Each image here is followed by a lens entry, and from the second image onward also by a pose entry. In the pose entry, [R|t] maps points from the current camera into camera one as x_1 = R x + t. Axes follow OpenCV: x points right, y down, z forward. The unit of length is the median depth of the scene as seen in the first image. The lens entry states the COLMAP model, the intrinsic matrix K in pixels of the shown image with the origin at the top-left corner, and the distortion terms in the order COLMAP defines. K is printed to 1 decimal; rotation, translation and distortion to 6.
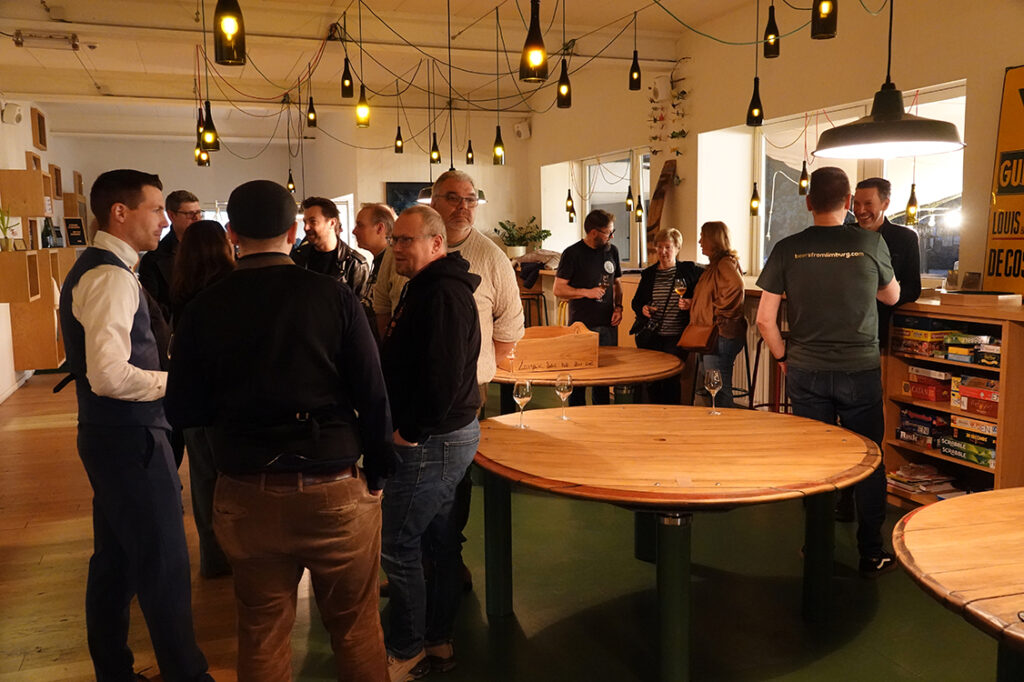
lens RADIAL K [[877.9, 0, 512.0], [0, 877.9, 341.0], [0, 0, 1]] dist [0.003710, 0.002142]
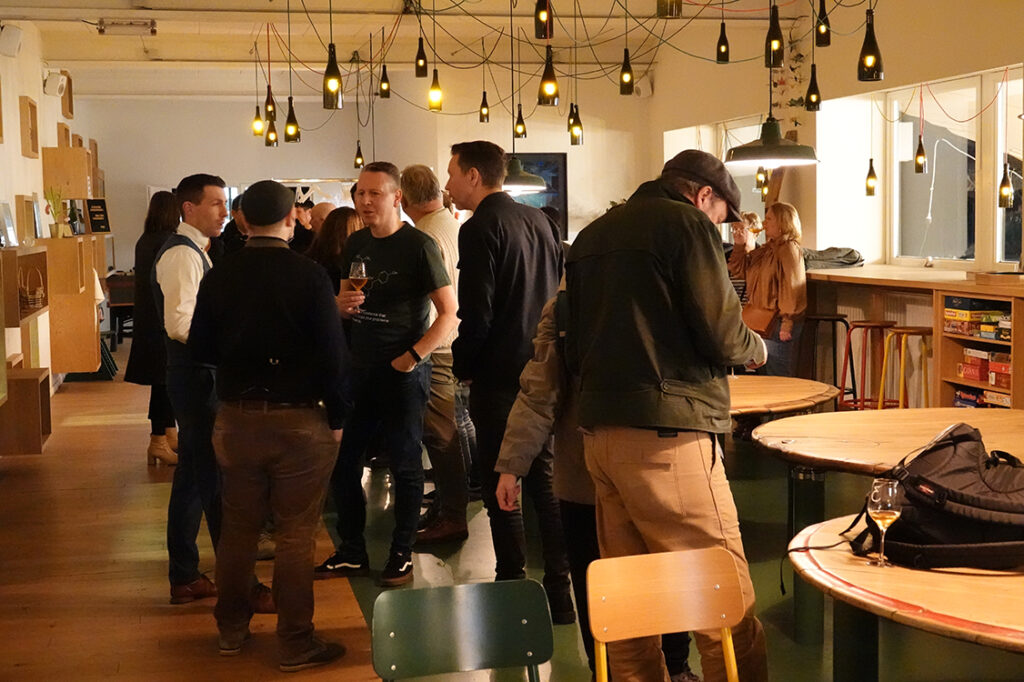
lens RADIAL K [[1484.4, 0, 512.0], [0, 1484.4, 341.0], [0, 0, 1]] dist [-0.003562, -0.002023]
pose [[0.990924, 0.007280, -0.134228, 0.163548], [-0.011992, 0.999339, -0.034326, 0.082986], [0.133890, 0.035624, 0.990356, -0.730604]]
